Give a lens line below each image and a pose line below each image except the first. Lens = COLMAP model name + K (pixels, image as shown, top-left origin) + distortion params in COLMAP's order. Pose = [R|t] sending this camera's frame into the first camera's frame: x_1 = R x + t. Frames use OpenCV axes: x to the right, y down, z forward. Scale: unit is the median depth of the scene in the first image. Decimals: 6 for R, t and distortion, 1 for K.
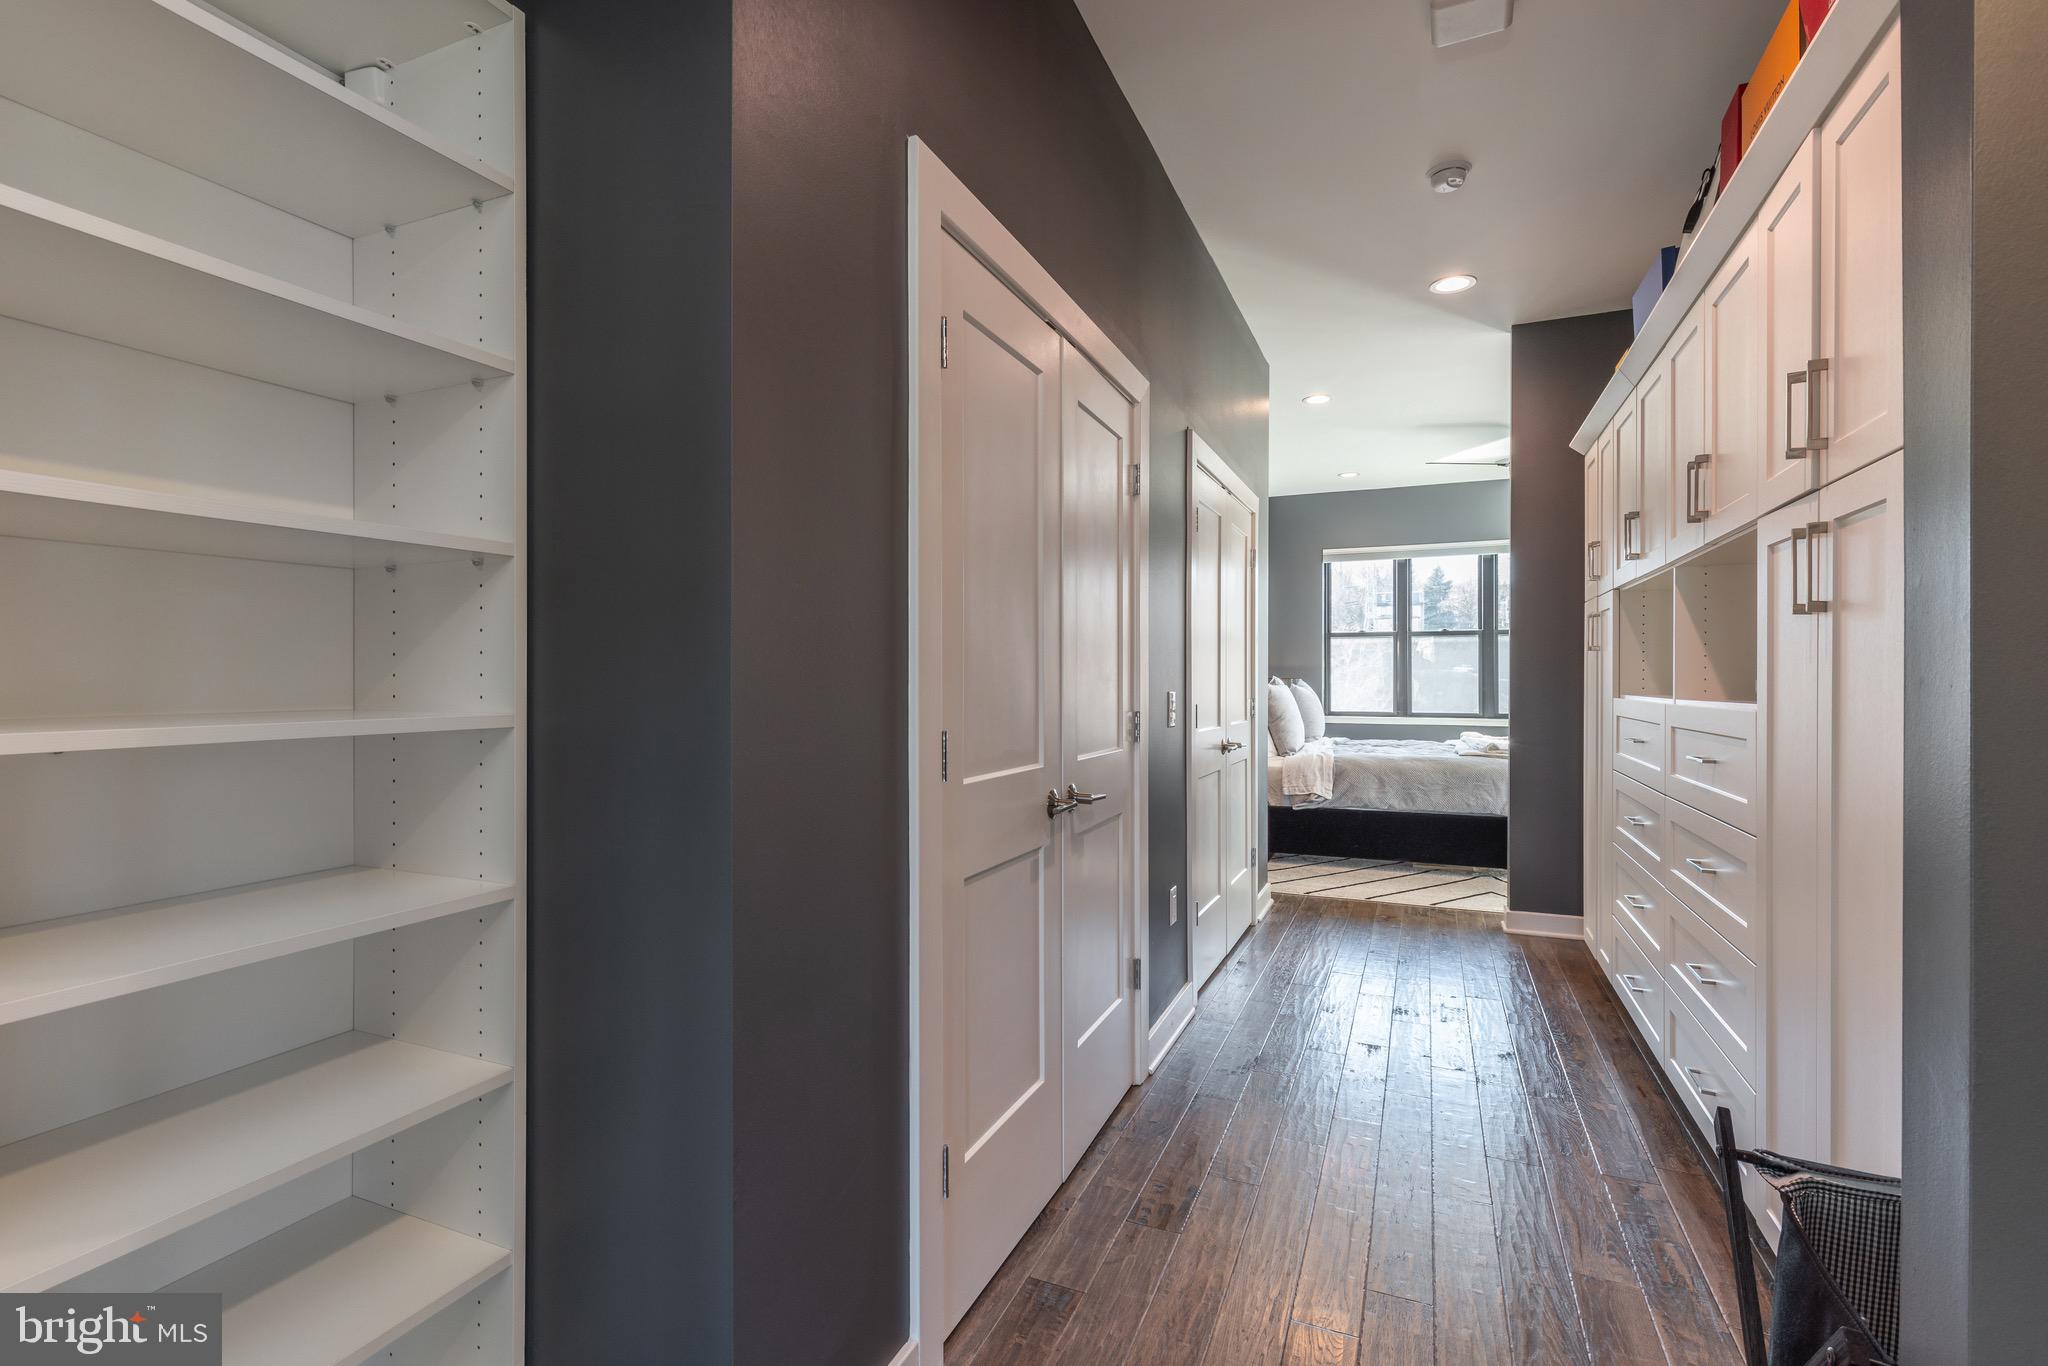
lens RADIAL K [[921.2, 0, 1026.6], [0, 921.2, 677.6], [0, 0, 1]] dist [0.011918, -0.001467]
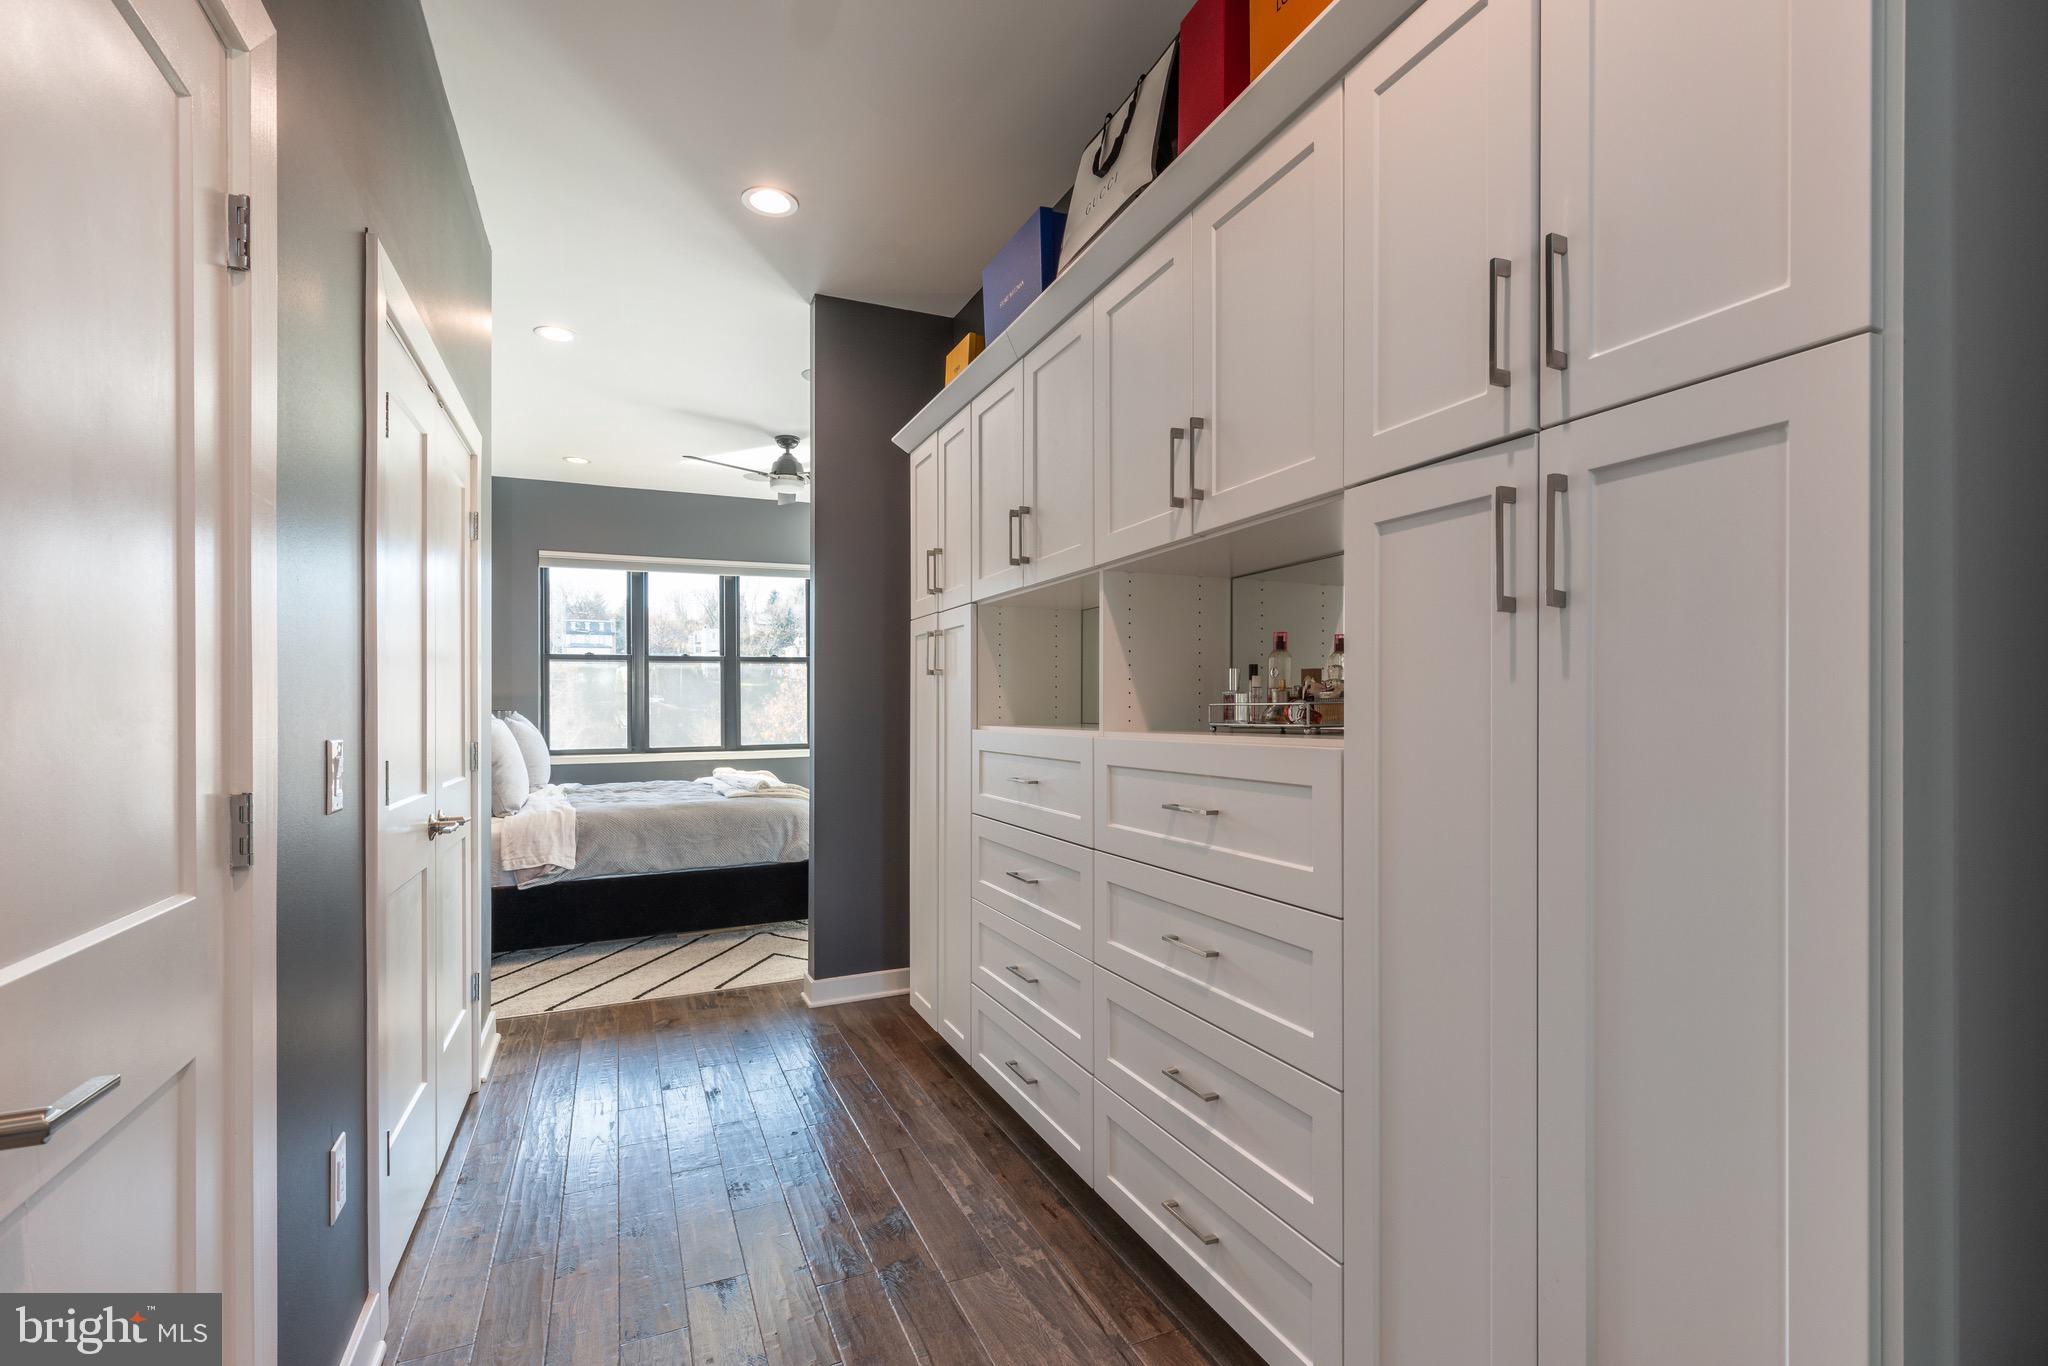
lens RADIAL K [[921.2, 0, 1036.4], [0, 921.2, 697.5], [0, 0, 1]] dist [0.011918, -0.001467]
pose [[0.672725, -0.000035, 0.739892, 0.026708], [0.008429, 0.999935, -0.007617, -0.000486], [-0.739844, 0.011361, 0.672682, 0.241857]]
